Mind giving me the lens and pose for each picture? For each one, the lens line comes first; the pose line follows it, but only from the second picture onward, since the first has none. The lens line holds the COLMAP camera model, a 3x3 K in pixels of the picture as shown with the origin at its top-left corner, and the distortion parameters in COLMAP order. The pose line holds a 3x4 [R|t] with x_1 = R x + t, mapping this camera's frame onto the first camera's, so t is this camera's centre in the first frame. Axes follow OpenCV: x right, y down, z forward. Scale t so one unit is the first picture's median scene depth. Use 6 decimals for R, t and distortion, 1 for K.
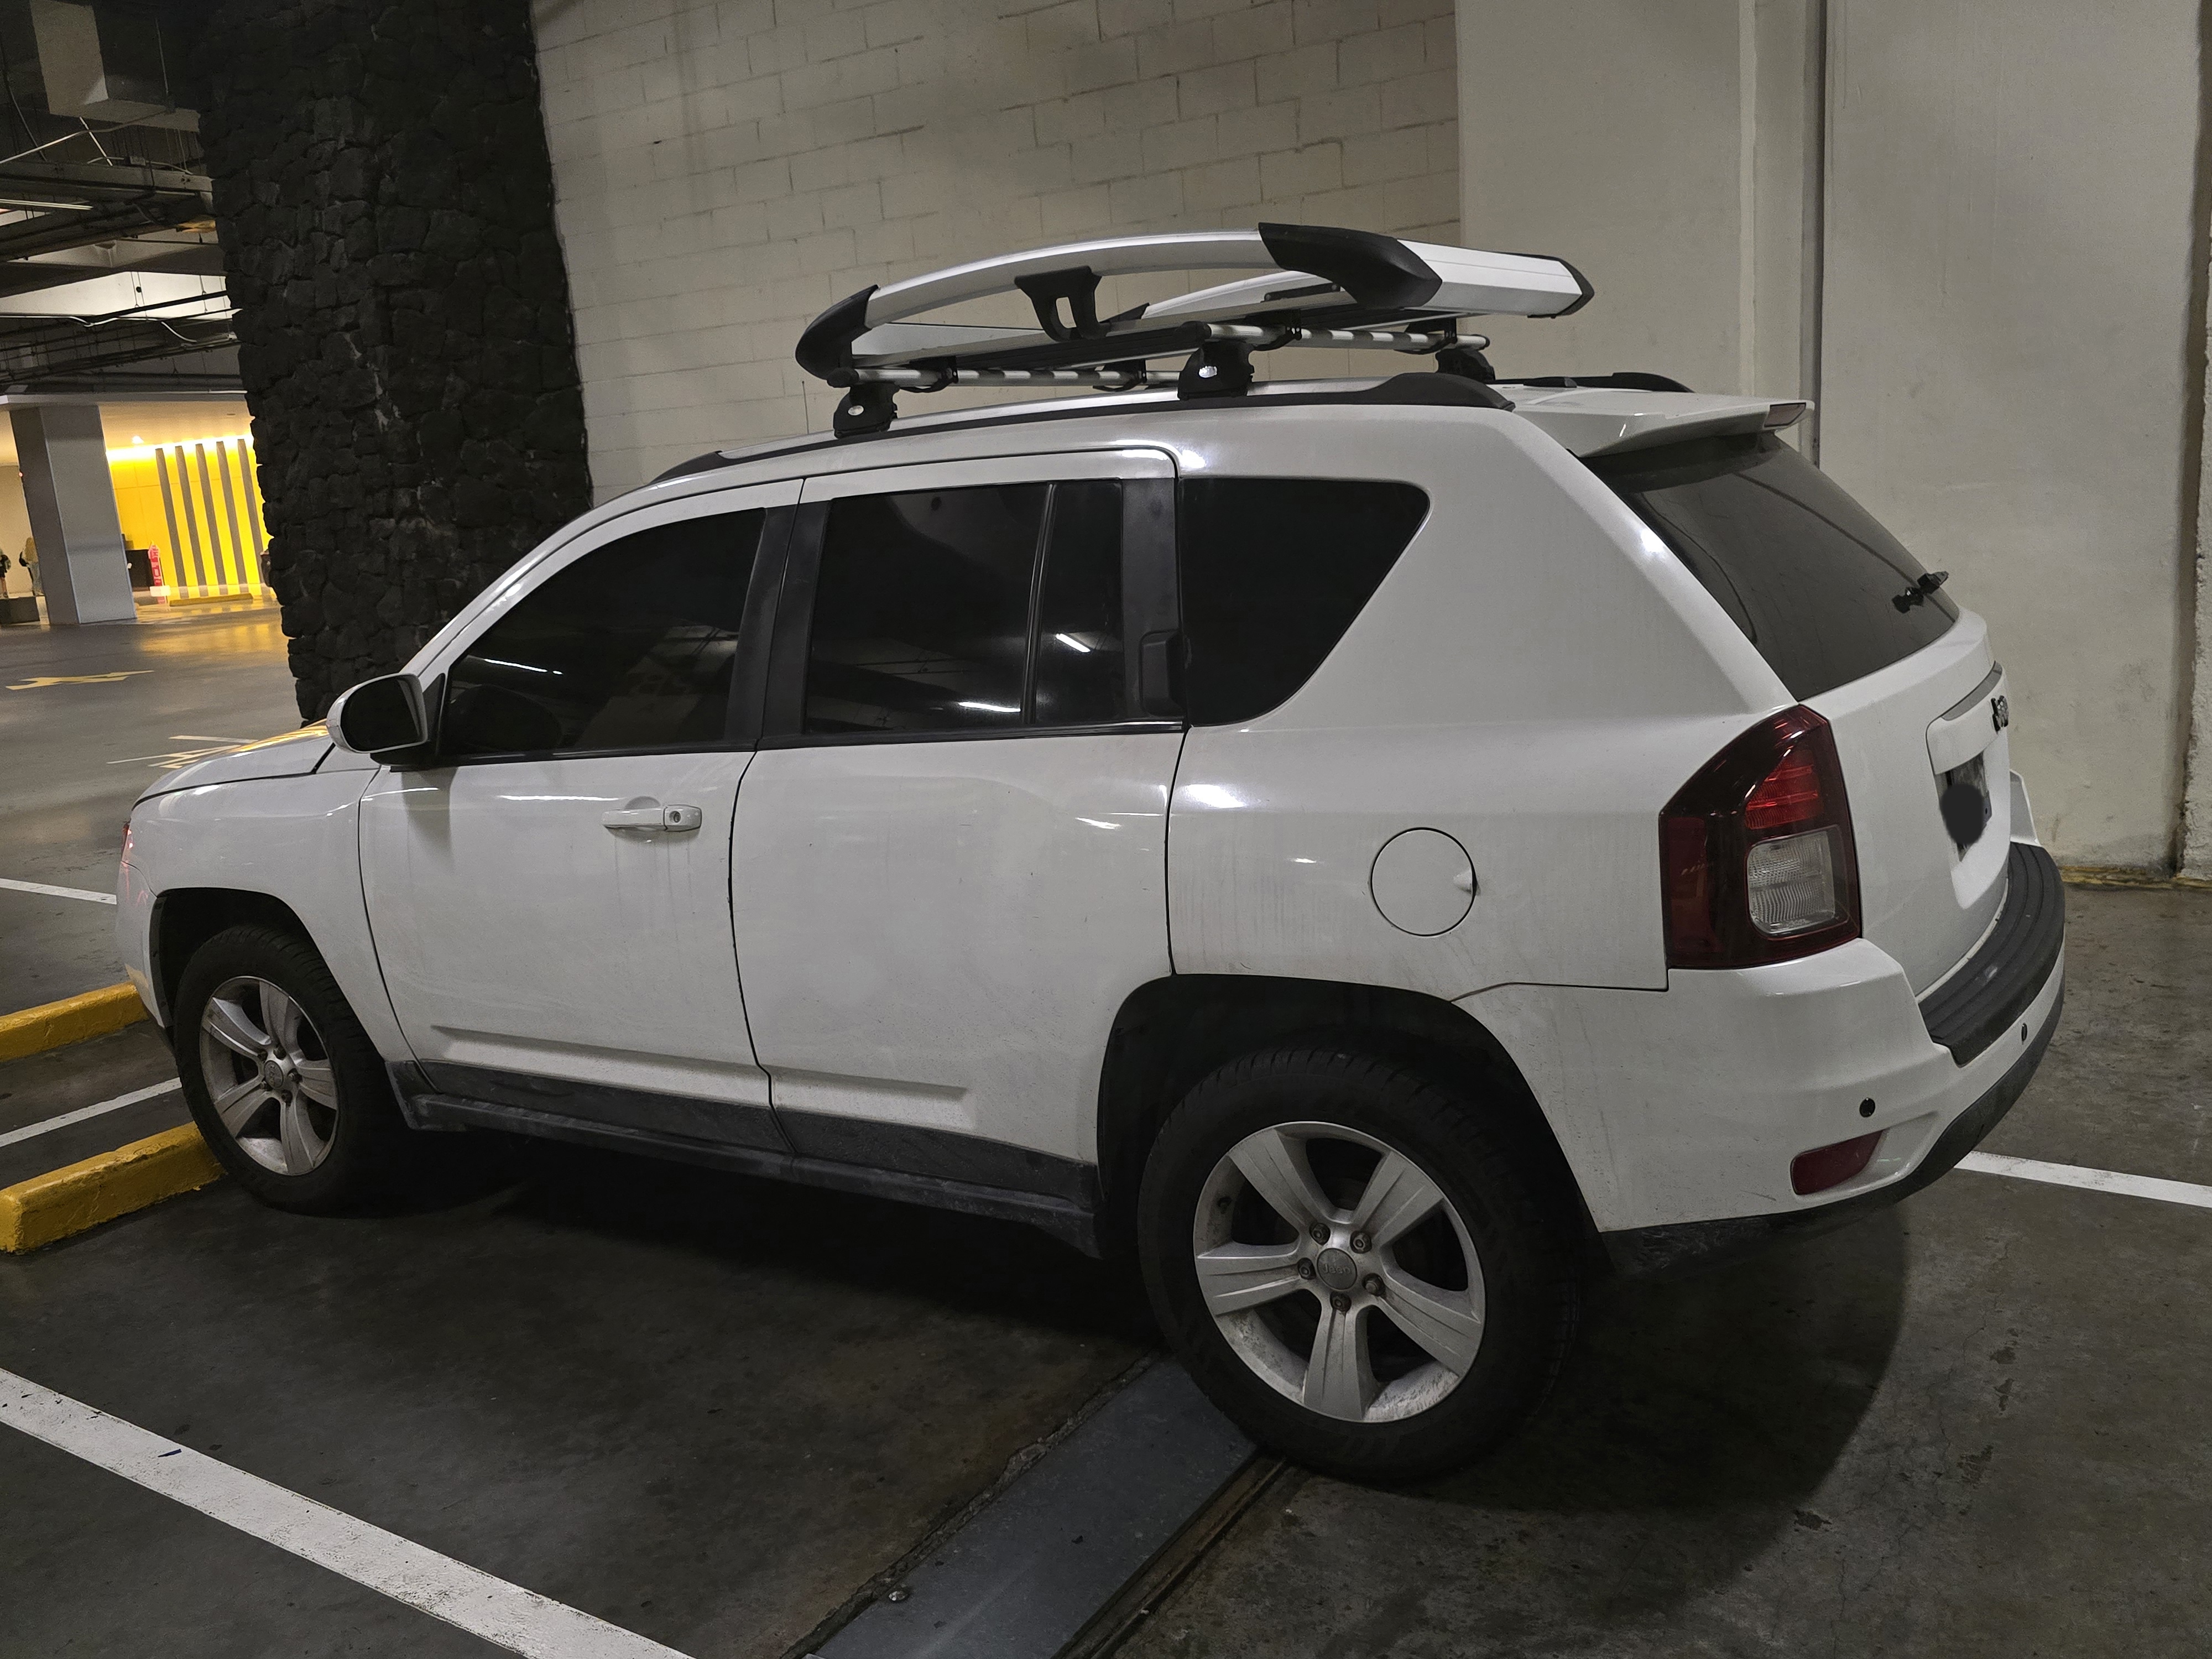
lens RADIAL K [[1771.7, 0, 1056.8], [0, 1771.7, 822.2], [0, 0, 1]] dist [0.004451, -0.009793]
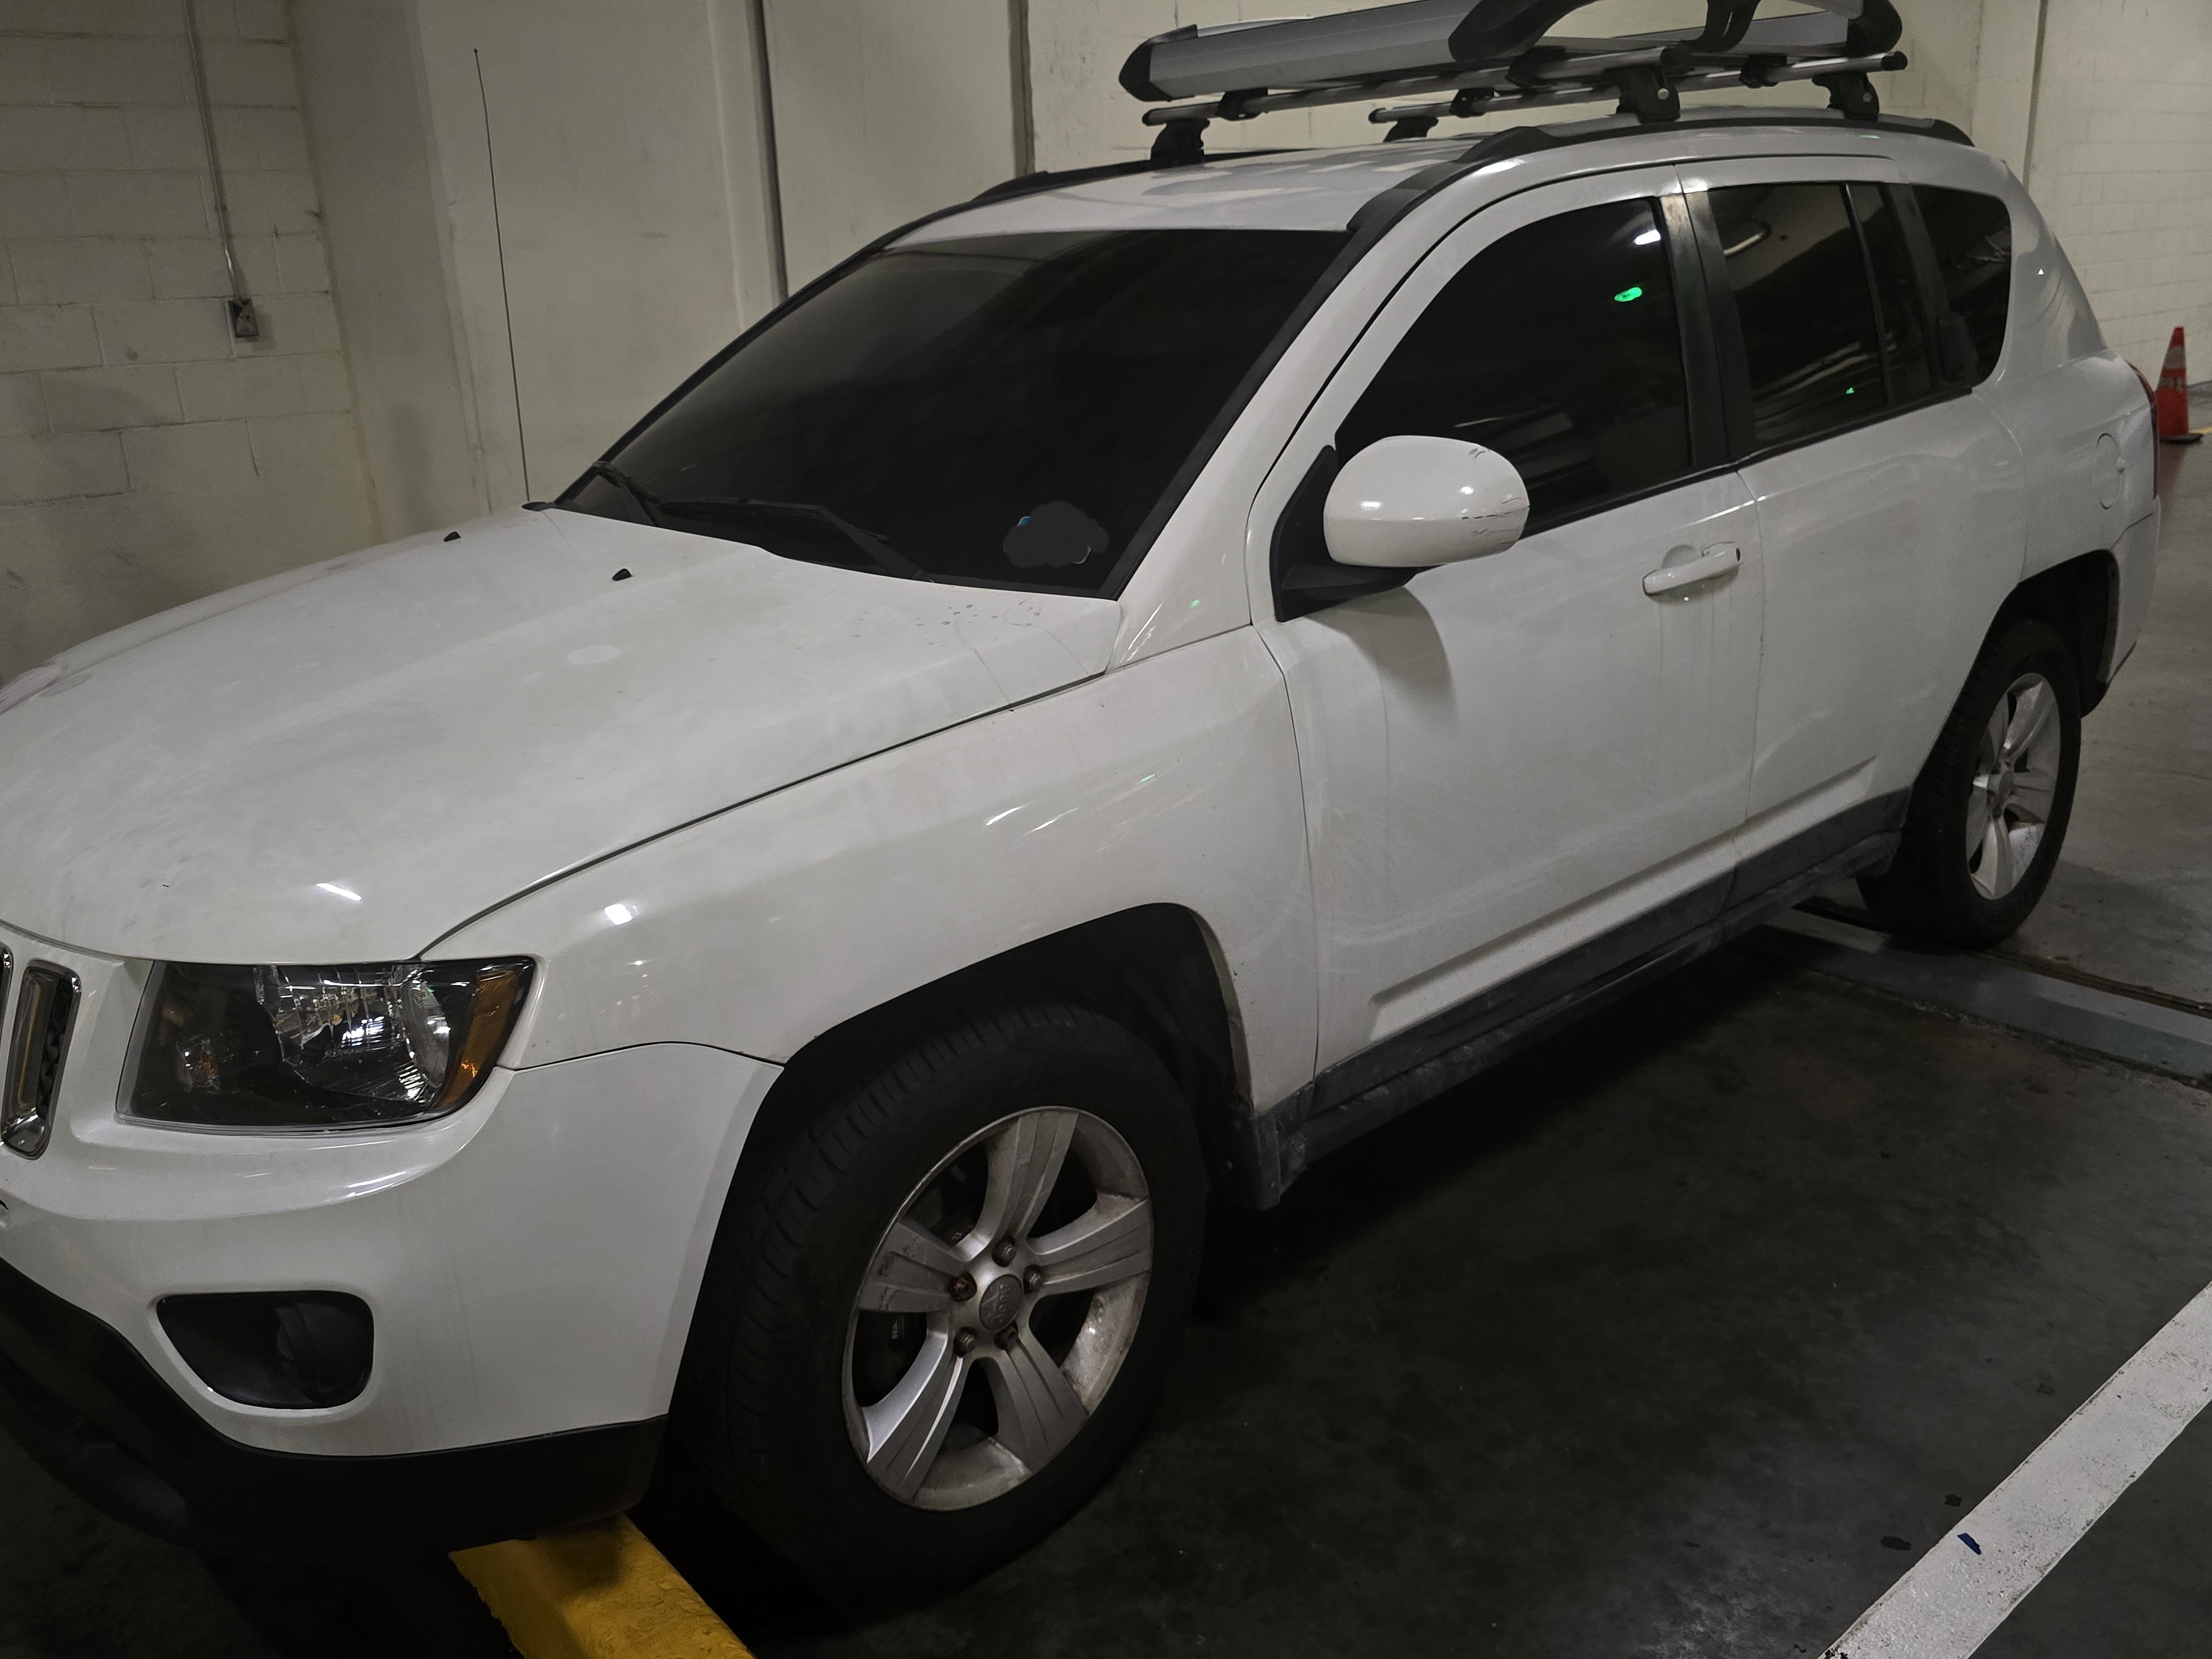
lens RADIAL K [[1771.7, 0, 1056.8], [0, 1771.7, 822.2], [0, 0, 1]] dist [0.004451, -0.009793]
pose [[0.291200, -0.206726, 0.934059, -1.044501], [0.224253, 0.963919, 0.143422, -0.069522], [-0.930007, 0.167701, 0.327053, 0.943325]]
